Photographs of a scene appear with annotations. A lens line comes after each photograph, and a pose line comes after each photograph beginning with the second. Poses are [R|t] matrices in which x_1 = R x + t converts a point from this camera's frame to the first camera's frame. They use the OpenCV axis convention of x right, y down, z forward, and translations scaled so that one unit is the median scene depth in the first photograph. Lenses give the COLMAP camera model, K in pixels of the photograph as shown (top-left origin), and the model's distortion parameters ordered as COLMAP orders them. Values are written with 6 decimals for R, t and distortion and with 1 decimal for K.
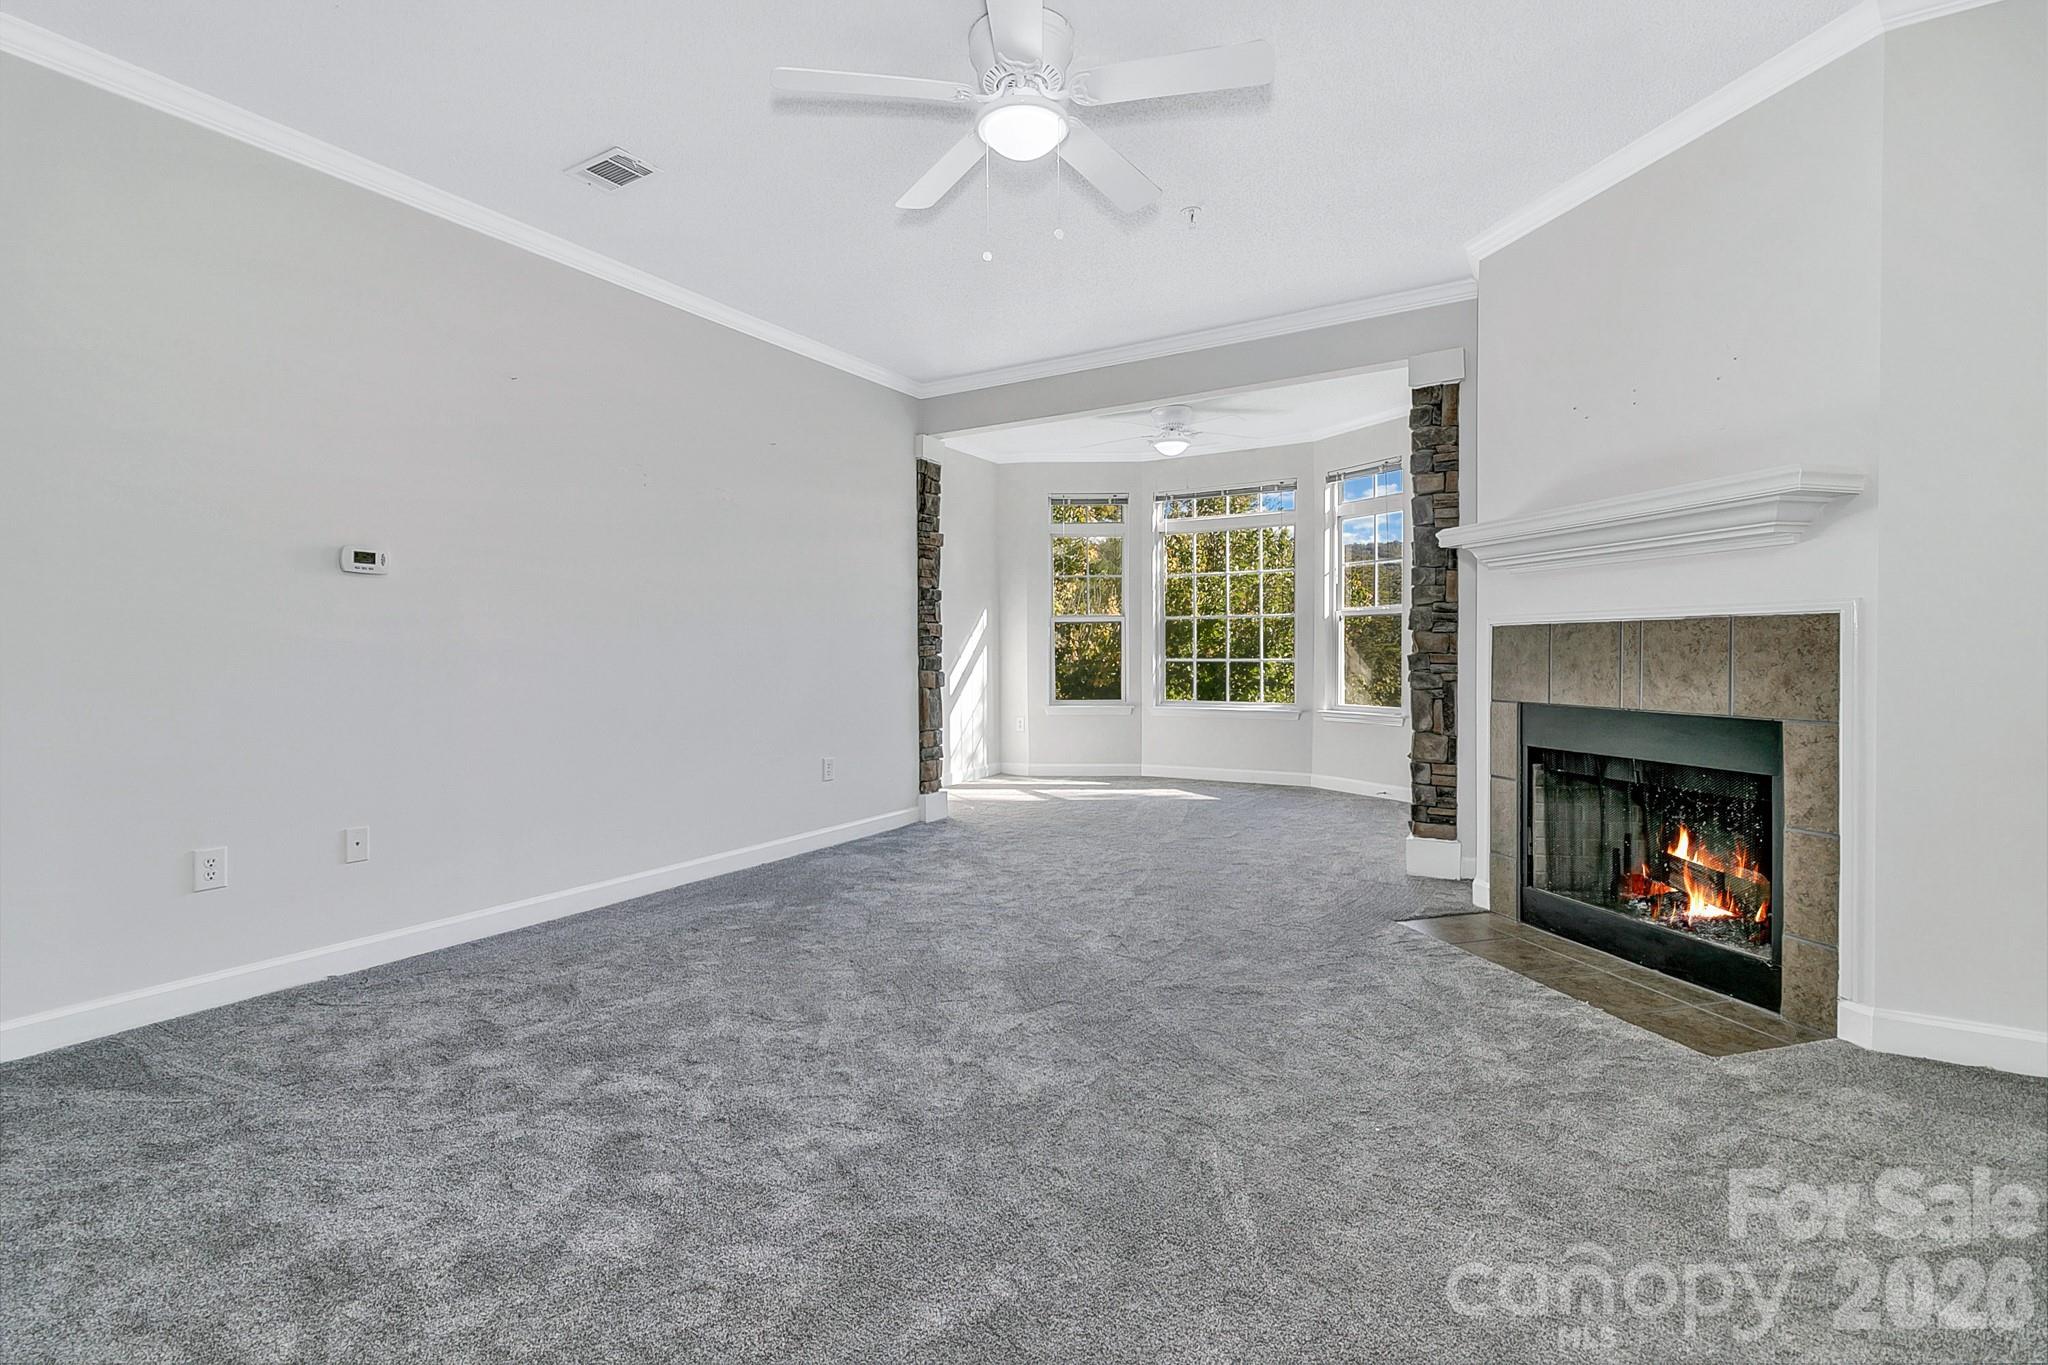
lens RADIAL K [[938.5, 0, 1021.6], [0, 938.5, 664.5], [0, 0, 1]] dist [-0.000447, -0.000031]
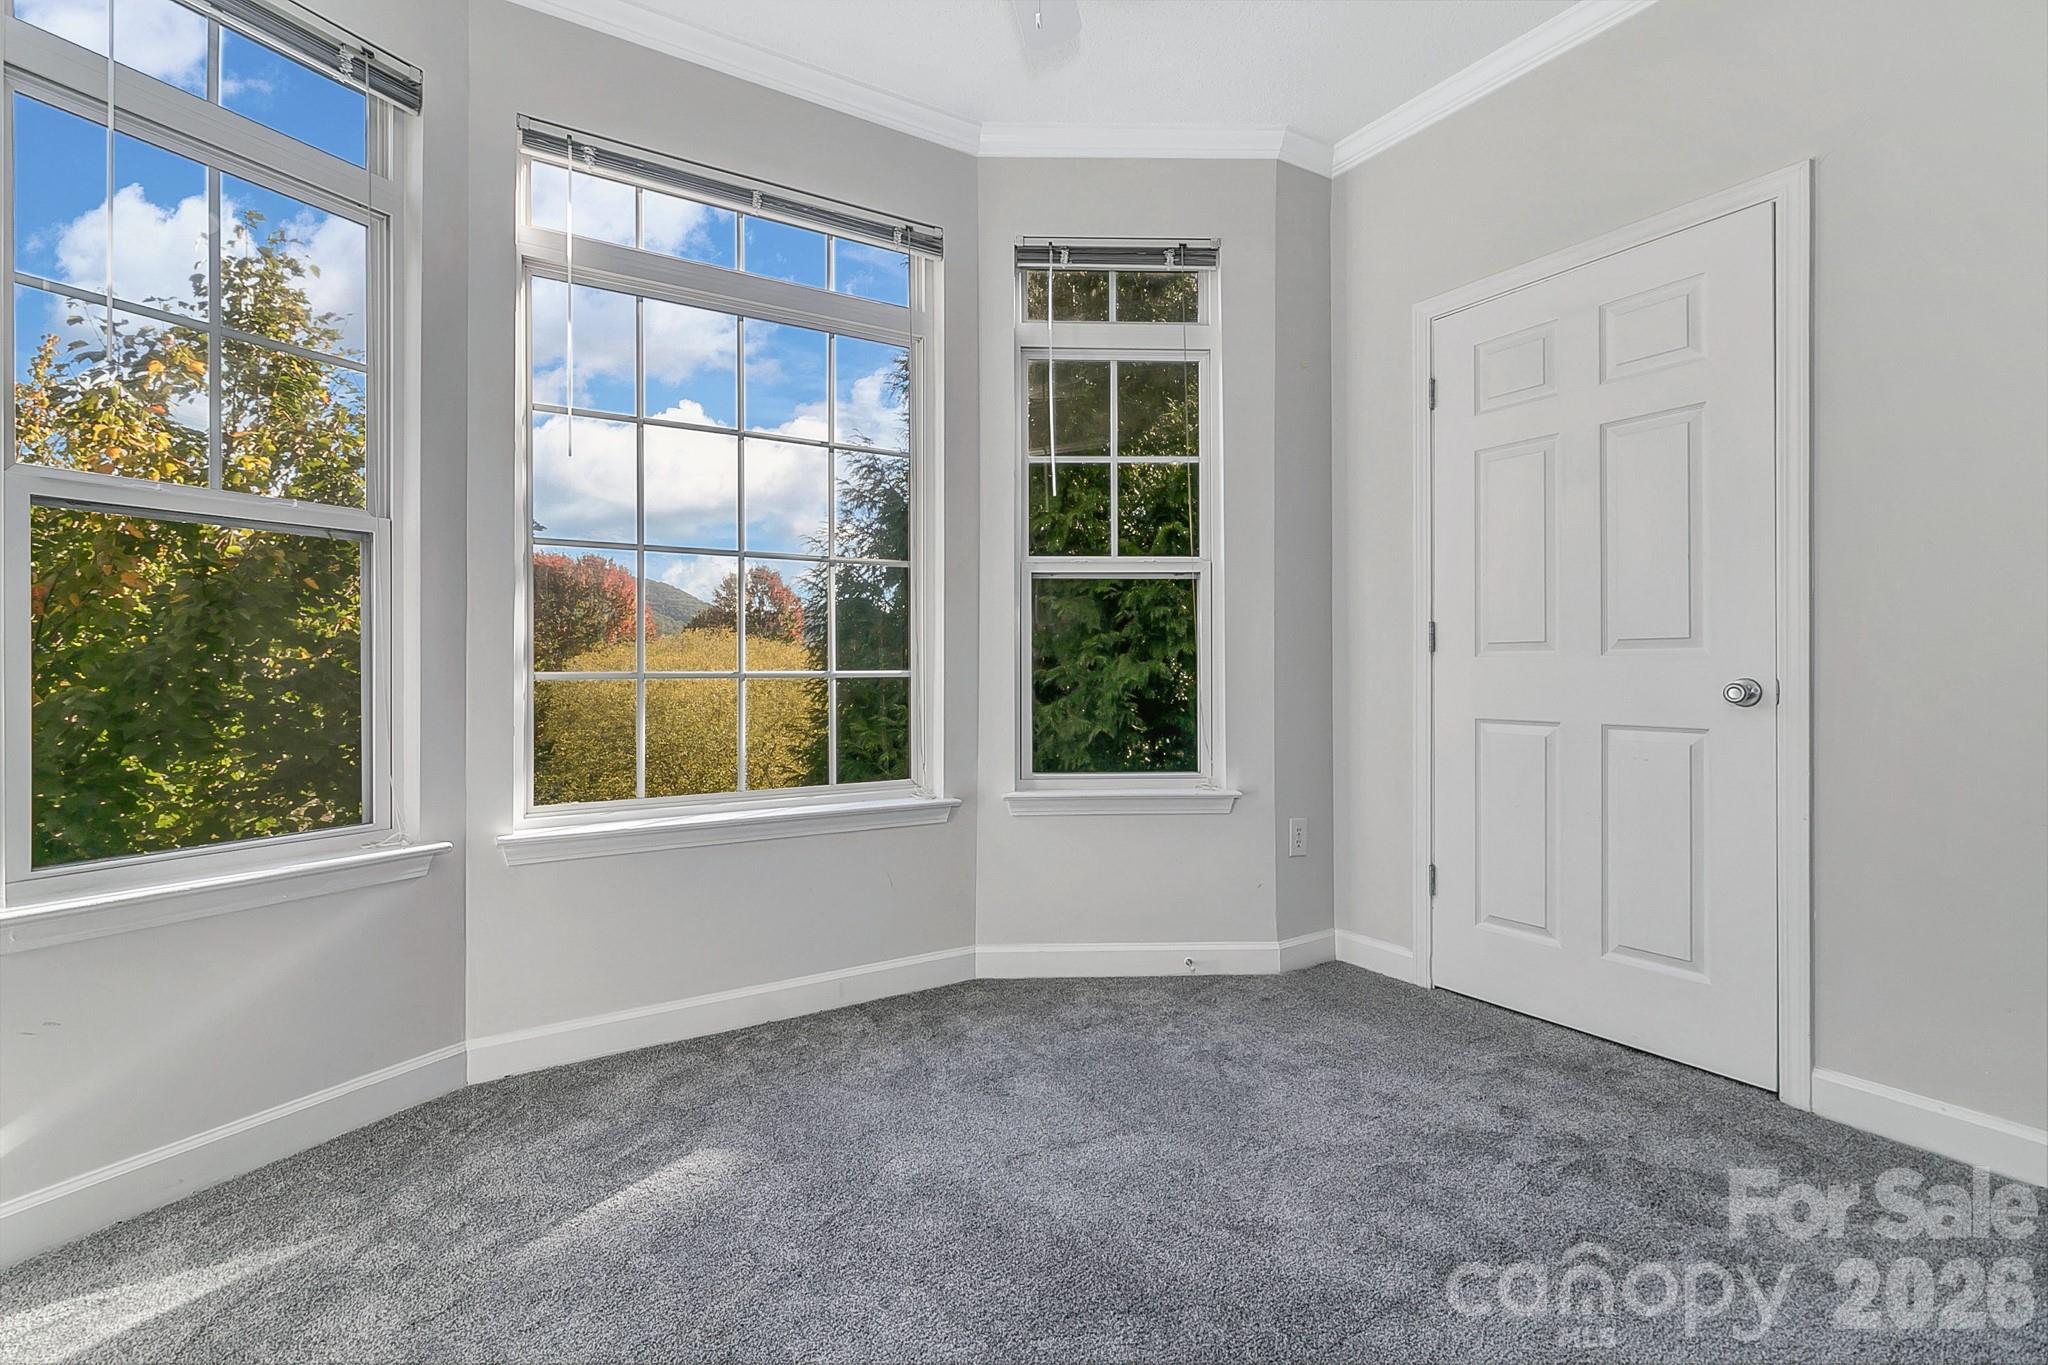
lens RADIAL K [[938.5, 0, 1014.0], [0, 938.5, 667.5], [0, 0, 1]] dist [-0.000447, -0.000031]
pose [[0.459977, 0.005098, 0.887916, -0.089403], [0.012296, 0.999851, -0.012111, -0.003874], [-0.887846, 0.016489, 0.459846, 1.309066]]
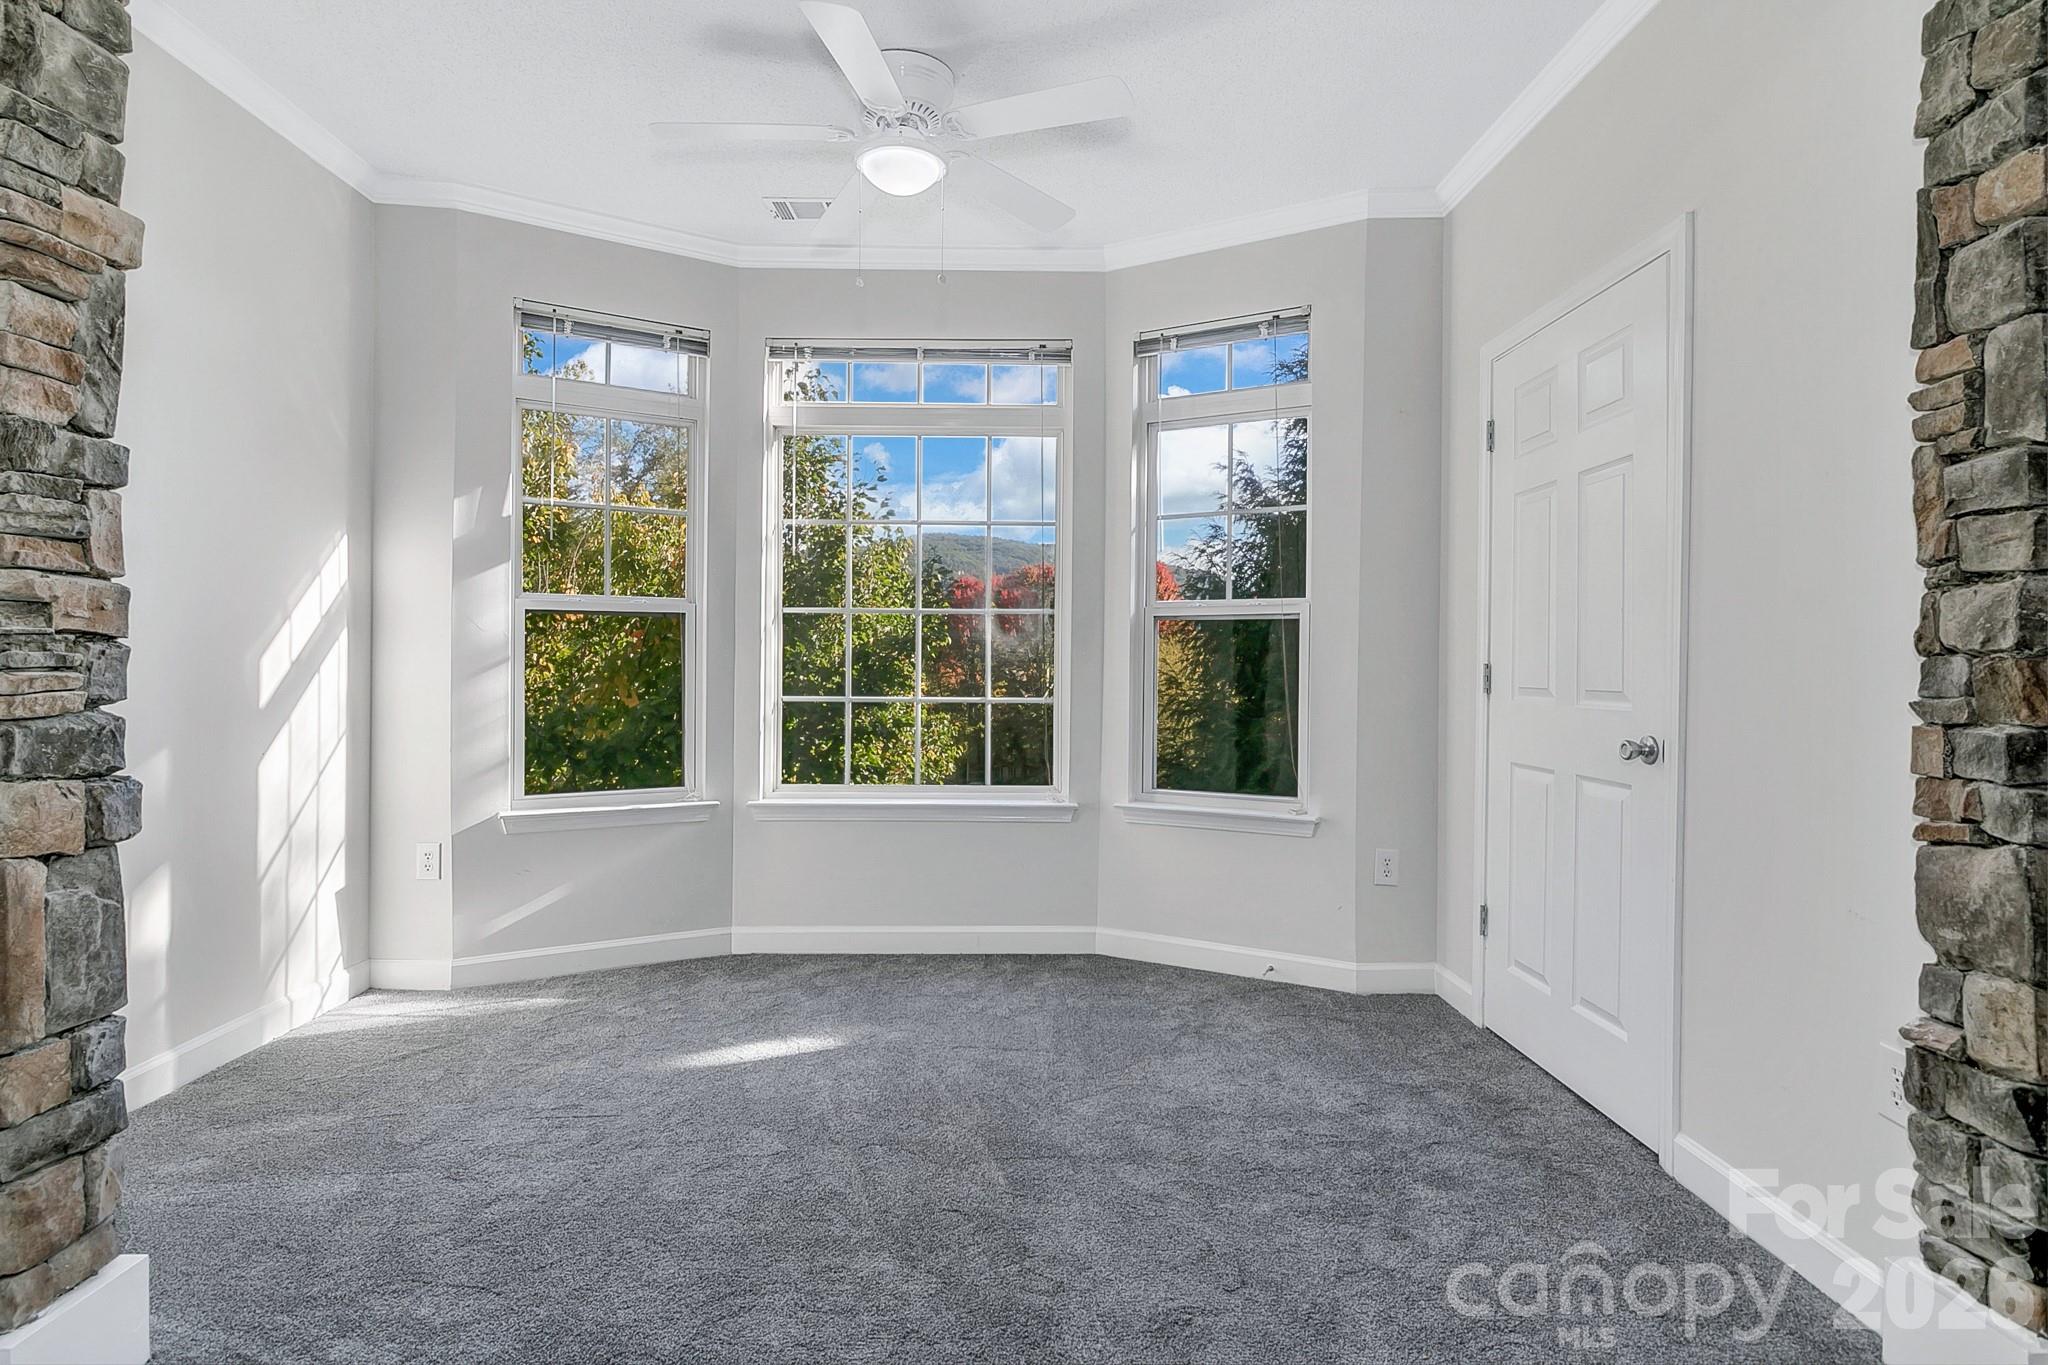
lens RADIAL K [[1059.6, 0, 1012.3], [0, 1059.6, 665.9], [0, 0, 1]] dist [-0.001938, -0.002822]
pose [[0.856714, 0.011739, 0.515658, -0.040367], [-0.005226, 0.999887, -0.014080, -0.026205], [-0.515765, 0.009368, 0.856679, 0.885464]]
